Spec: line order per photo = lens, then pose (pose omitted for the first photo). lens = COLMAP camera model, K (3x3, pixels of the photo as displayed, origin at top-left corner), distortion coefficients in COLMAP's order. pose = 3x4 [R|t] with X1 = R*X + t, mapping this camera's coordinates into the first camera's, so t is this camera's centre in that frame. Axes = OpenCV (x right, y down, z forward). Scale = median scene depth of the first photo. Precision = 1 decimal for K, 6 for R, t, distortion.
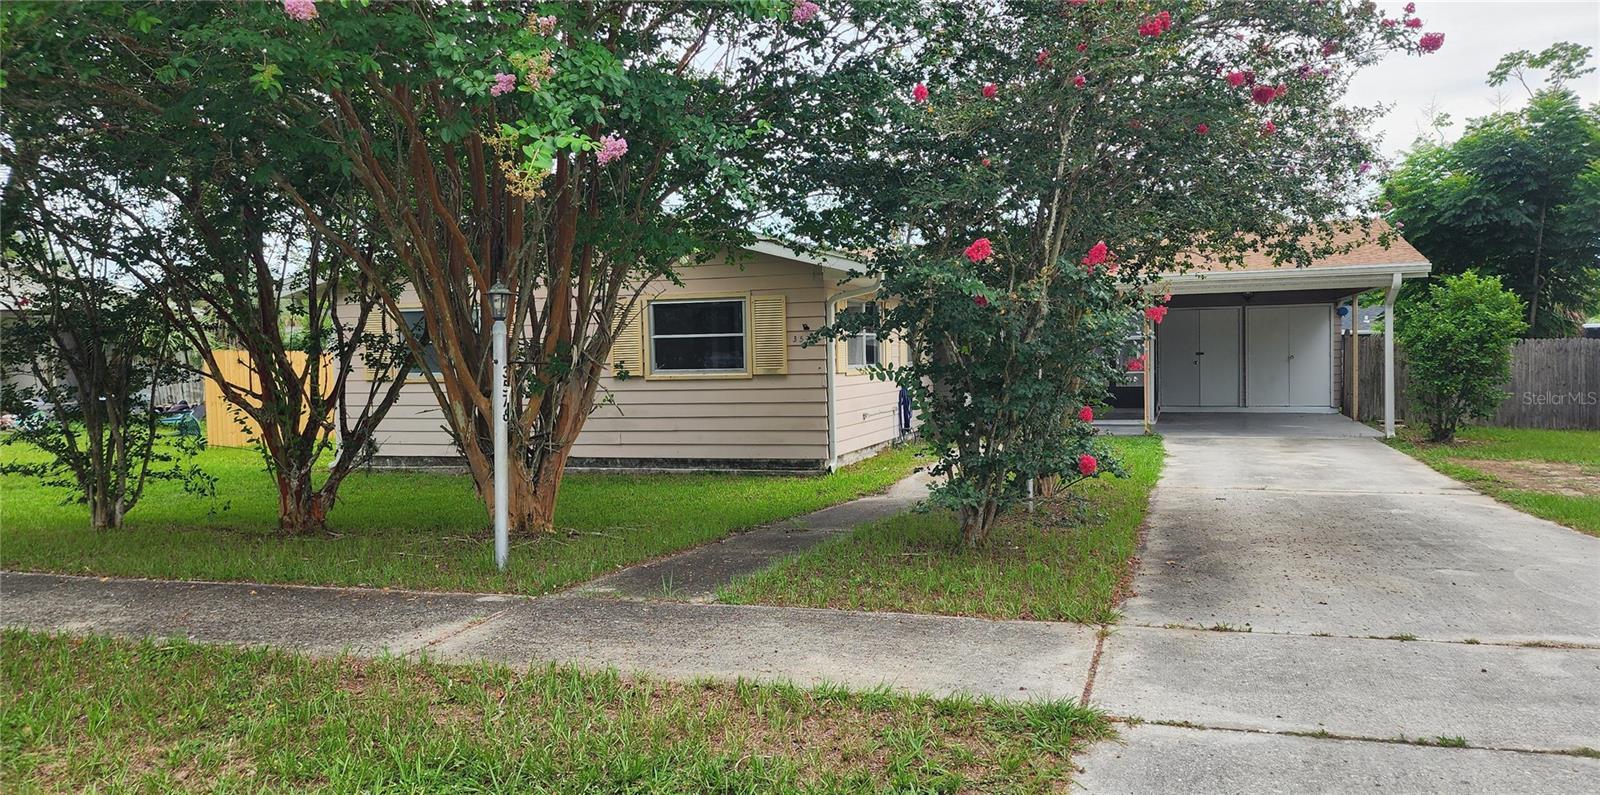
lens RADIAL K [[1142.4, 0, 779.8], [0, 1142.4, 395.7], [0, 0, 1]] dist [0.067578, -0.066151]
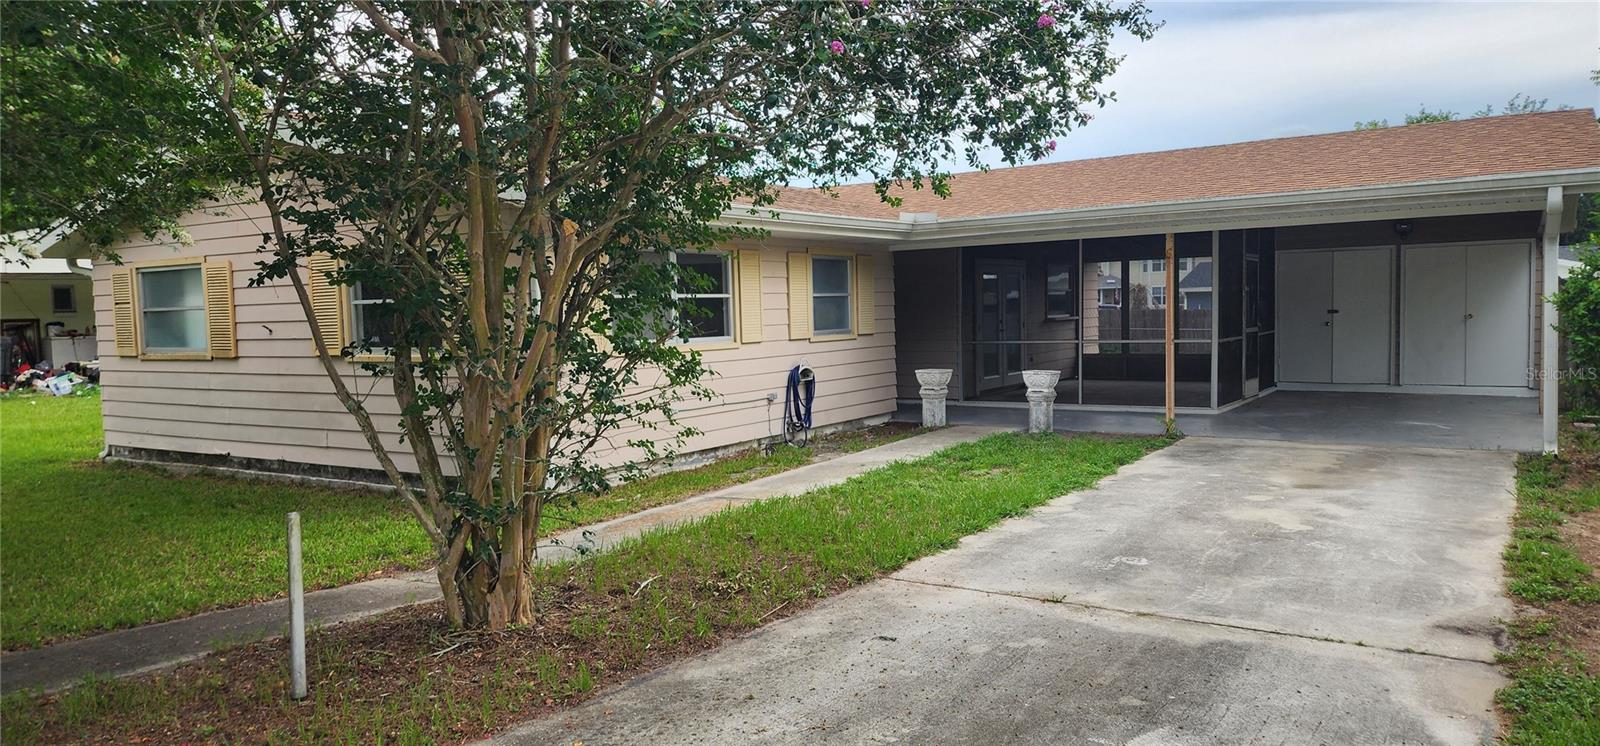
lens RADIAL K [[1064.9, 0, 811.7], [0, 1064.9, 382.2], [0, 0, 1]] dist [0.073489, -0.065586]
pose [[0.971140, 0.012086, -0.238203, 0.491923], [-0.003534, 0.999335, 0.036298, -0.039054], [0.238483, -0.034408, 0.970537, 0.591060]]
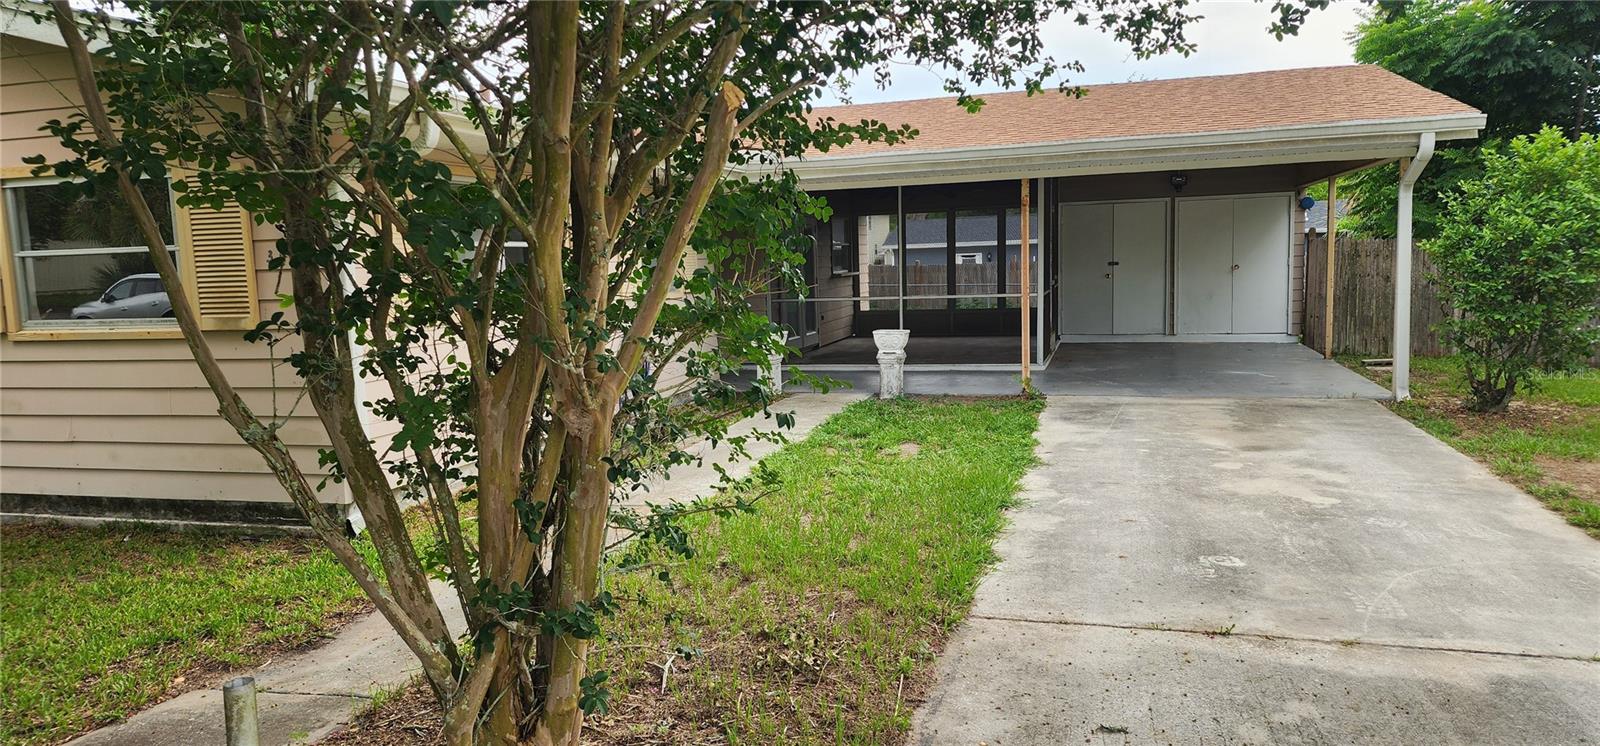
lens RADIAL K [[1064.9, 0, 800.1], [0, 1064.9, 379.1], [0, 0, 1]] dist [0.073489, -0.065586]
pose [[0.998422, -0.017486, 0.053355, 0.293576], [0.013515, 0.997174, 0.073896, -0.040661], [-0.054497, -0.073058, 0.995838, 0.747513]]
